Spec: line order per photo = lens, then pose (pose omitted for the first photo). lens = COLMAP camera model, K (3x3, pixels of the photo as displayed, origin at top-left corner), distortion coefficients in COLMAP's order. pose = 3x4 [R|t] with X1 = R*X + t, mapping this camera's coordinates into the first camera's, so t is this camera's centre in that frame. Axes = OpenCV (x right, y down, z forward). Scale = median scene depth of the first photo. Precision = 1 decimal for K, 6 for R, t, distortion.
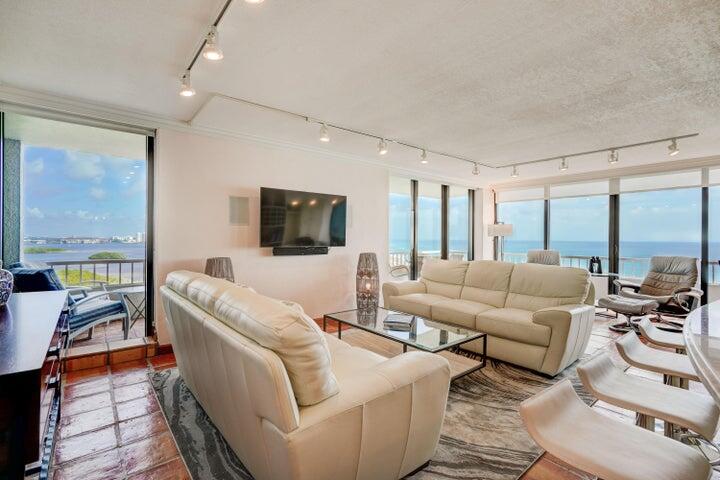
lens RADIAL K [[334.2, 0, 360.0], [0, 334.2, 236.5], [0, 0, 1]] dist [-0.000817, 0.001676]
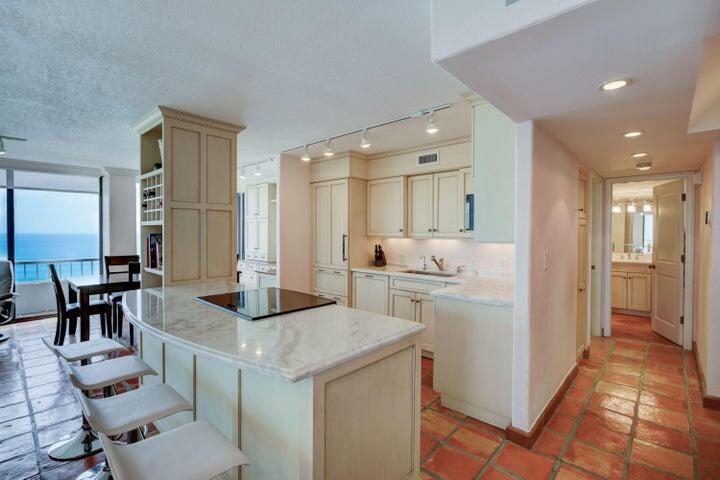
lens RADIAL K [[337.3, 0, 360.1], [0, 337.3, 237.9], [0, 0, 1]] dist [-0.003629, 0.000289]
pose [[-0.133656, -0.023244, 0.990755, -0.100980], [-0.009030, 0.999712, 0.022236, -0.035430], [-0.990987, -0.005974, -0.133827, 0.112034]]
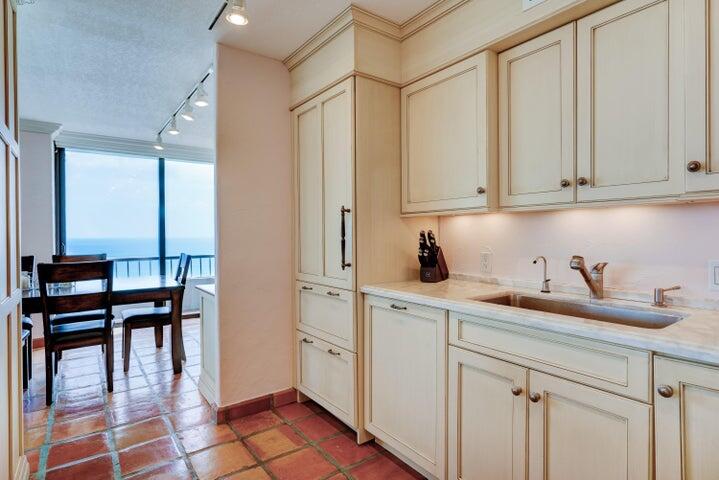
lens RADIAL K [[386.4, 0, 360.9], [0, 386.4, 237.6], [0, 0, 1]] dist [-0.002871, -0.000448]
pose [[0.061019, -0.014193, 0.998036, 0.361735], [0.001836, 0.999899, 0.014107, 0.005323], [-0.998135, 0.000971, 0.061039, -0.014506]]
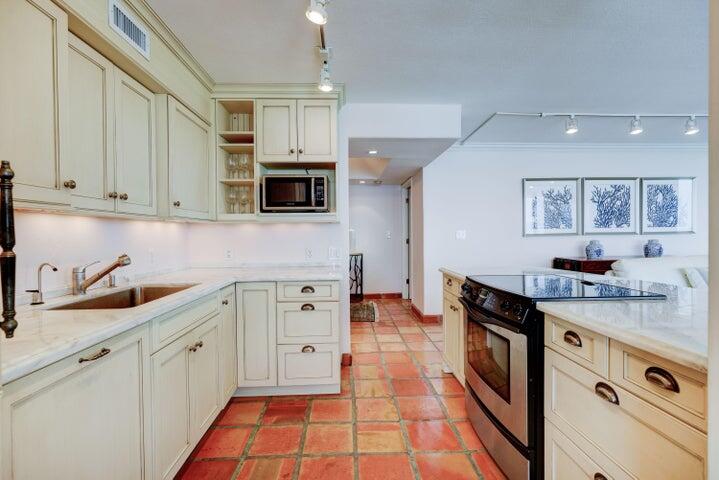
lens RADIAL K [[323.5, 0, 359.5], [0, 323.5, 240.0], [0, 0, 1]] dist [-0.008212, 0.000490]
pose [[-0.602294, 0.013756, -0.798155, 0.828841], [0.008266, 0.999905, 0.010996, 0.007735], [0.798231, 0.000025, -0.602351, 0.234336]]
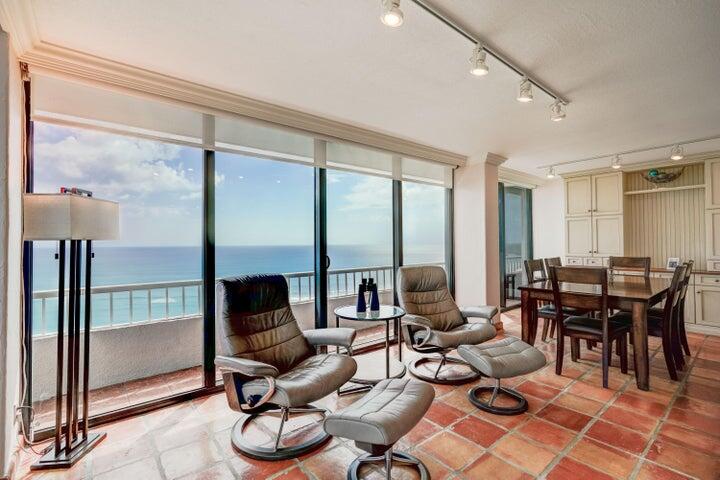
lens RADIAL K [[334.2, 0, 360.0], [0, 334.2, 236.5], [0, 0, 1]] dist [-0.000817, 0.001676]
pose [[0.005681, 0.015391, 0.999865, 0.218194], [0.003382, 0.999876, -0.015410, 0.005710], [-0.999978, 0.003470, 0.005629, 1.145317]]
